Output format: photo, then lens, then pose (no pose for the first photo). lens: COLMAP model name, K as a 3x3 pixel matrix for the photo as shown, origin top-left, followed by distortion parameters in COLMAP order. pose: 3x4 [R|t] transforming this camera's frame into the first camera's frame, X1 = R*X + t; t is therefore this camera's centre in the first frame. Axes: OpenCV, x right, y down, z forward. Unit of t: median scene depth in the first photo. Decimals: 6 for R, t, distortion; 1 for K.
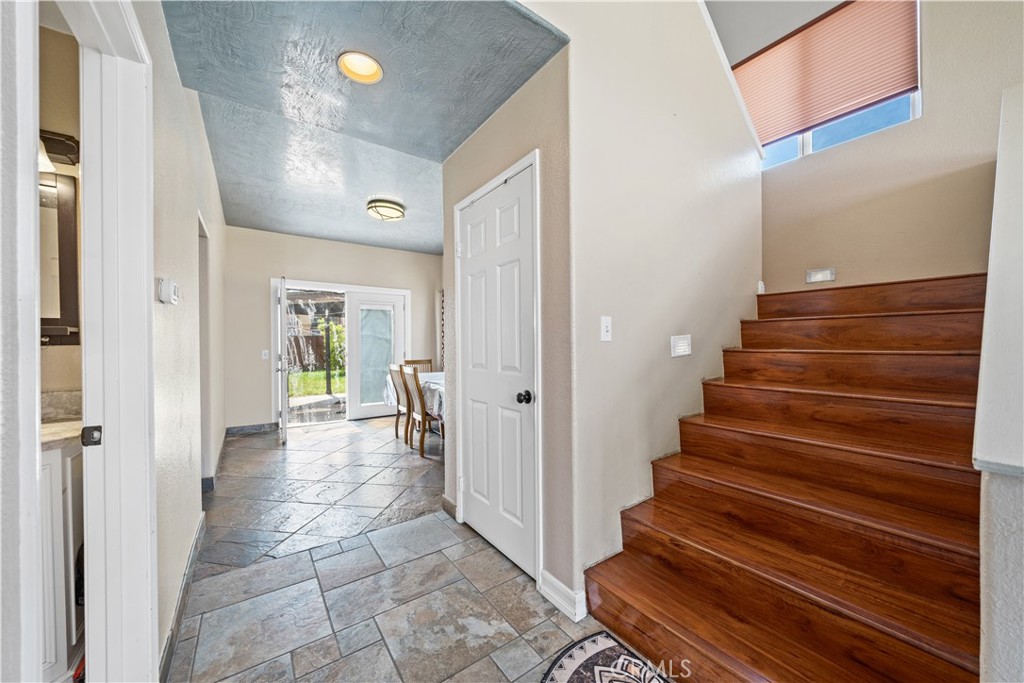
lens RADIAL K [[371.4, 0, 519.3], [0, 371.4, 343.5], [0, 0, 1]] dist [-0.000173, -0.000061]
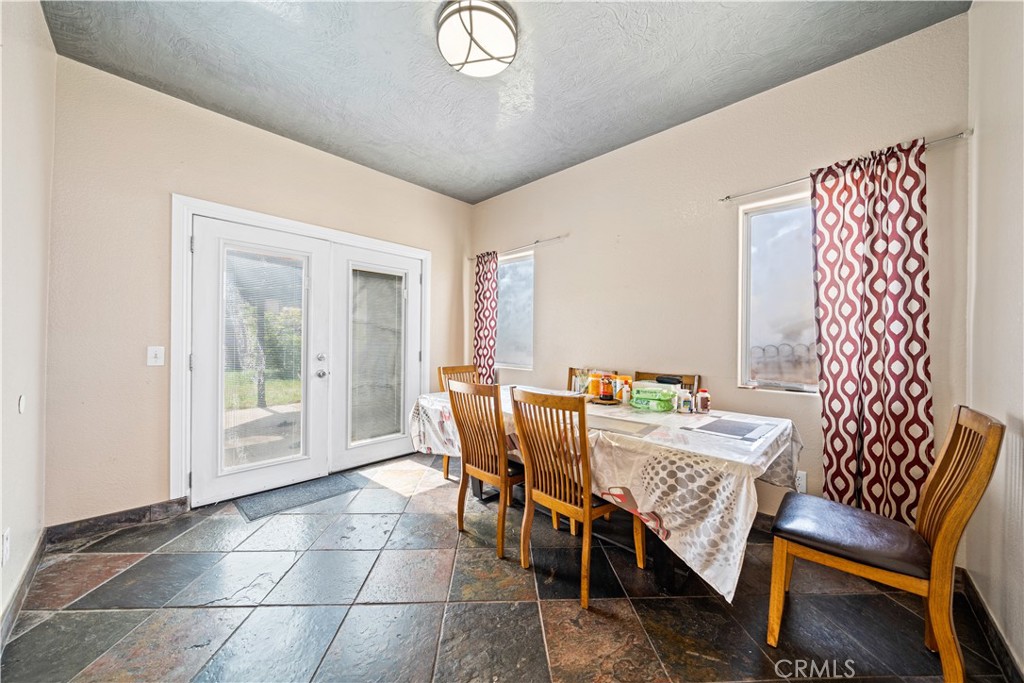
lens RADIAL K [[354.1, 0, 506.6], [0, 354.1, 341.6], [0, 0, 1]] dist [-0.001067, -0.000053]
pose [[0.984190, 0.021678, 0.175785, -0.284385], [-0.022754, 0.999733, 0.004104, 0.000173], [-0.175649, -0.008038, 0.984420, 0.419086]]
